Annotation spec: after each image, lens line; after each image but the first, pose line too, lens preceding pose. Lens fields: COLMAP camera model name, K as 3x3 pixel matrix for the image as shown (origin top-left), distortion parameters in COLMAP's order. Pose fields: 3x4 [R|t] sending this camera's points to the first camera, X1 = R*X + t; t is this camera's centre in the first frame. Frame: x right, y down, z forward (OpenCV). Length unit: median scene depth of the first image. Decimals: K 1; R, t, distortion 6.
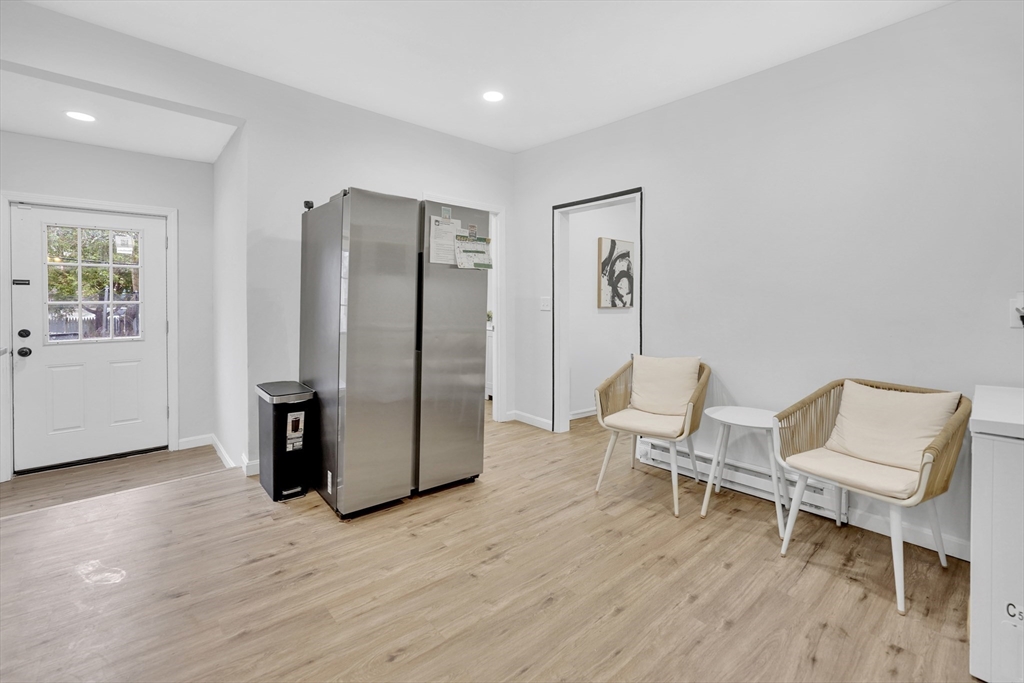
lens RADIAL K [[457.8, 0, 489.6], [0, 457.8, 298.8], [0, 0, 1]] dist [-0.030475, 0.010280]
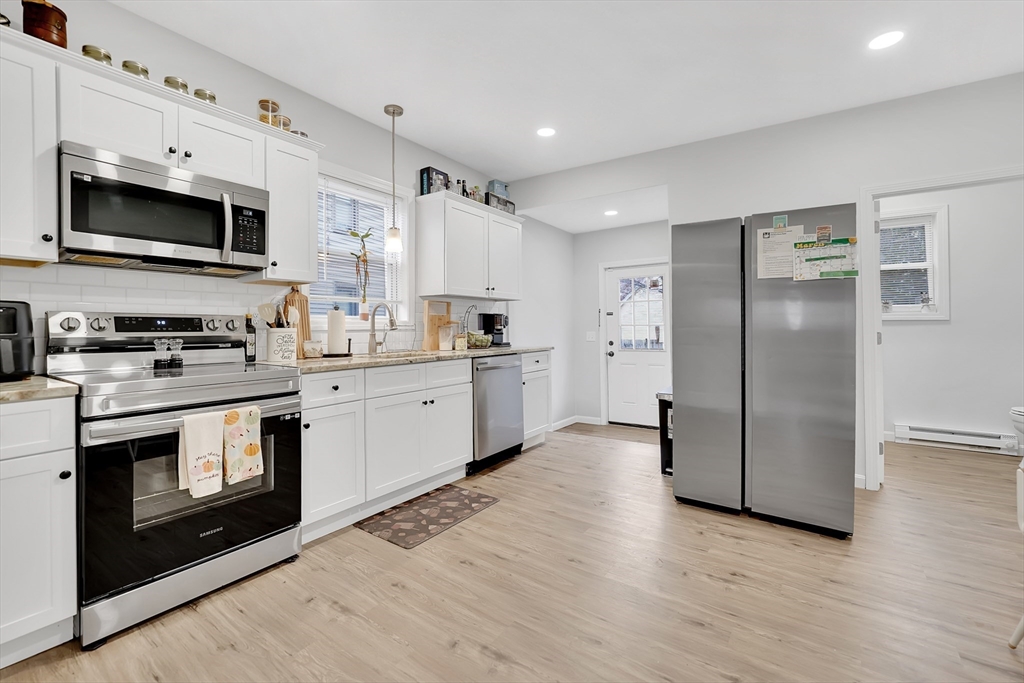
lens RADIAL K [[433.3, 0, 512.0], [0, 433.3, 341.5], [0, 0, 1]] dist [-0.001875, 0.000276]
pose [[0.249197, 0.026557, -0.968089, 0.746739], [0.012718, 0.999448, 0.030691, 0.021290], [0.968369, -0.019960, 0.248722, 0.319314]]
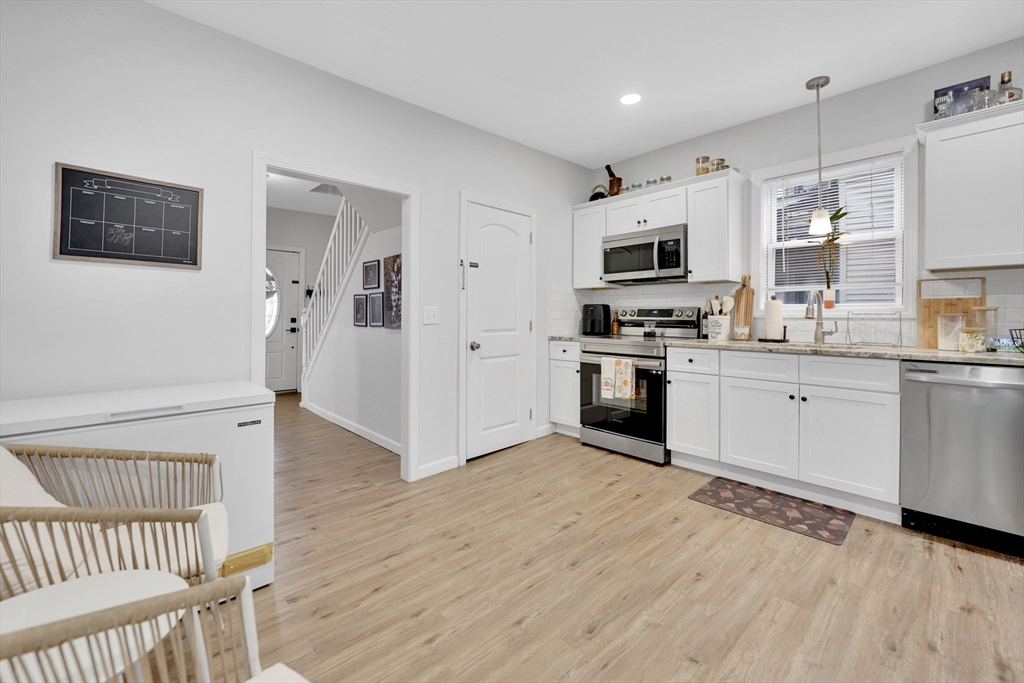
lens RADIAL K [[418.0, 0, 521.9], [0, 418.0, 323.4], [0, 0, 1]] dist [-0.001042, 0.000063]
pose [[-0.996842, -0.004231, -0.079292, 0.278728], [-0.005231, 0.999909, 0.012409, 0.026320], [0.079232, 0.012785, -0.996774, 1.488307]]
